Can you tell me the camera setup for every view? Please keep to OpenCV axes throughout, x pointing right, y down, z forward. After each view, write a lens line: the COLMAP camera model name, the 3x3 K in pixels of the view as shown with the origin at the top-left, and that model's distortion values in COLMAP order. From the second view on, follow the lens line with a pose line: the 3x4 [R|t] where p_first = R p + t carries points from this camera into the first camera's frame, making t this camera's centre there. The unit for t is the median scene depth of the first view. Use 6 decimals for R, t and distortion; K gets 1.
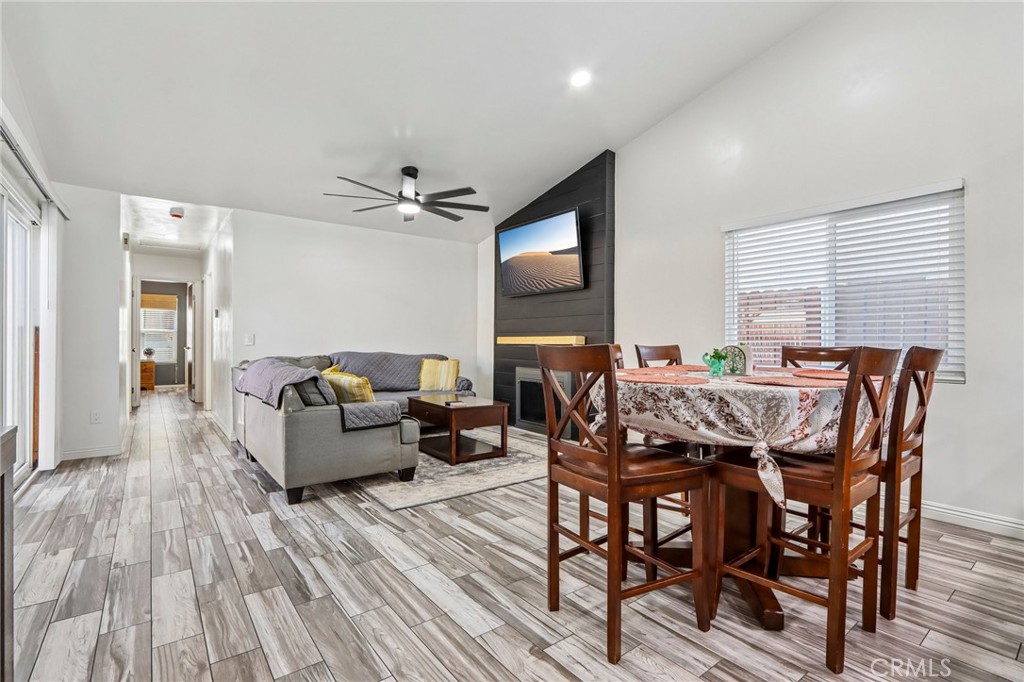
lens RADIAL K [[475.2, 0, 515.4], [0, 475.2, 343.1], [0, 0, 1]] dist [-0.014501, 0.001419]
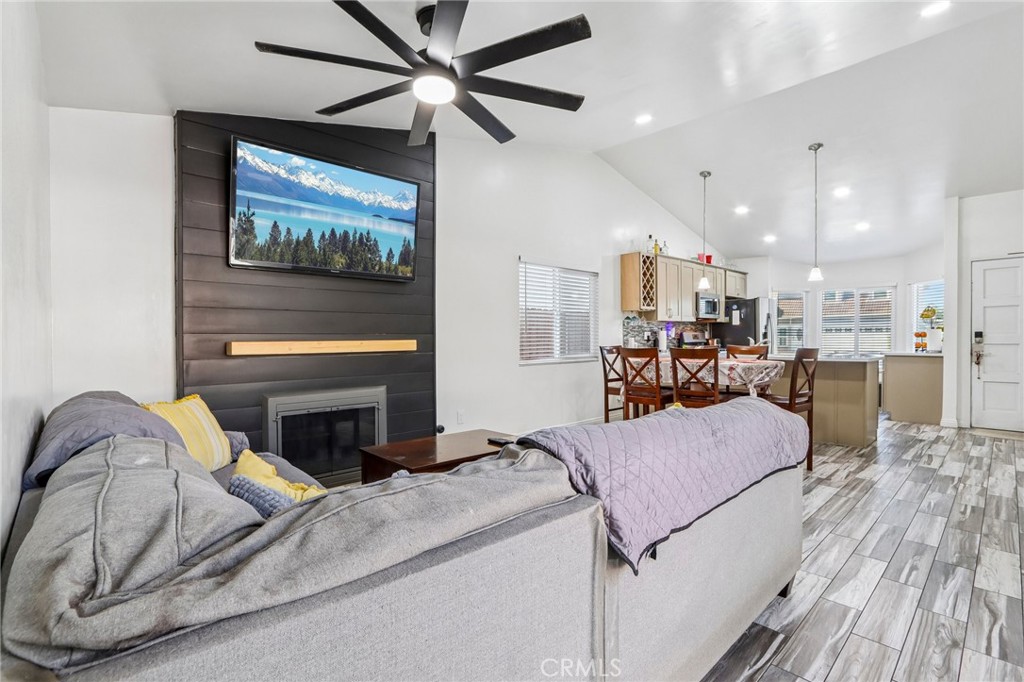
lens RADIAL K [[475.2, 0, 517.1], [0, 475.2, 341.4], [0, 0, 1]] dist [-0.014501, 0.001419]
pose [[-0.101717, -0.004664, 0.994802, -1.487736], [0.007692, 0.999955, 0.005475, -0.032030], [-0.994784, 0.008209, -0.101677, 1.950249]]
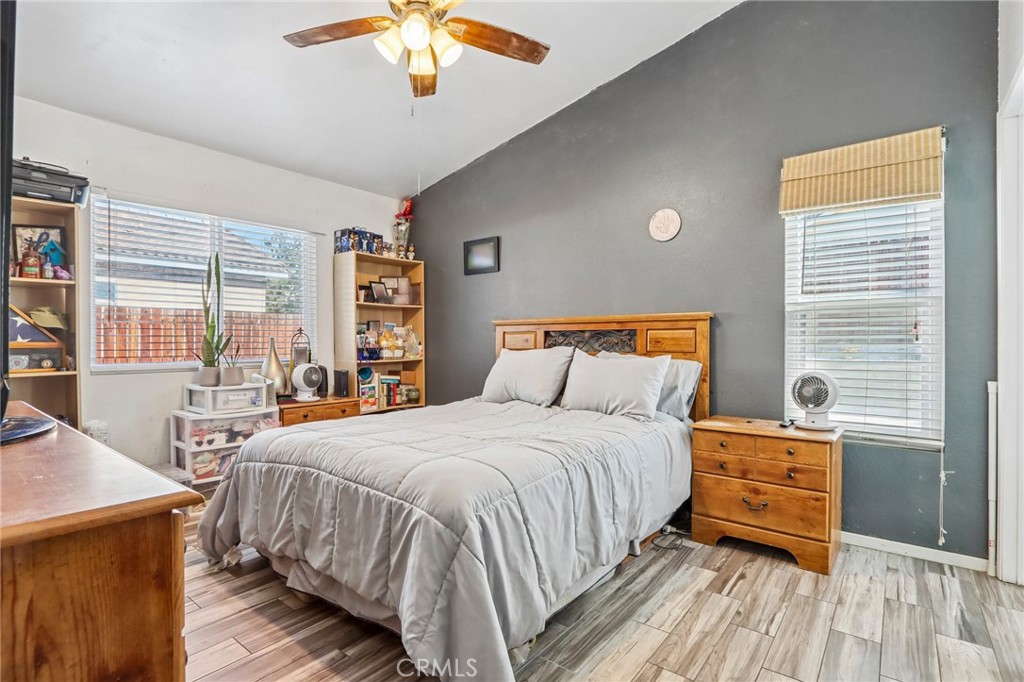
lens RADIAL K [[475.2, 0, 515.0], [0, 475.2, 342.5], [0, 0, 1]] dist [-0.014501, 0.001419]
pose [[0.237902, 0.001904, -0.971287, -0.040882], [-0.006154, 0.999981, 0.000453, -0.000086], [0.971270, 0.005870, 0.237910, 0.055823]]
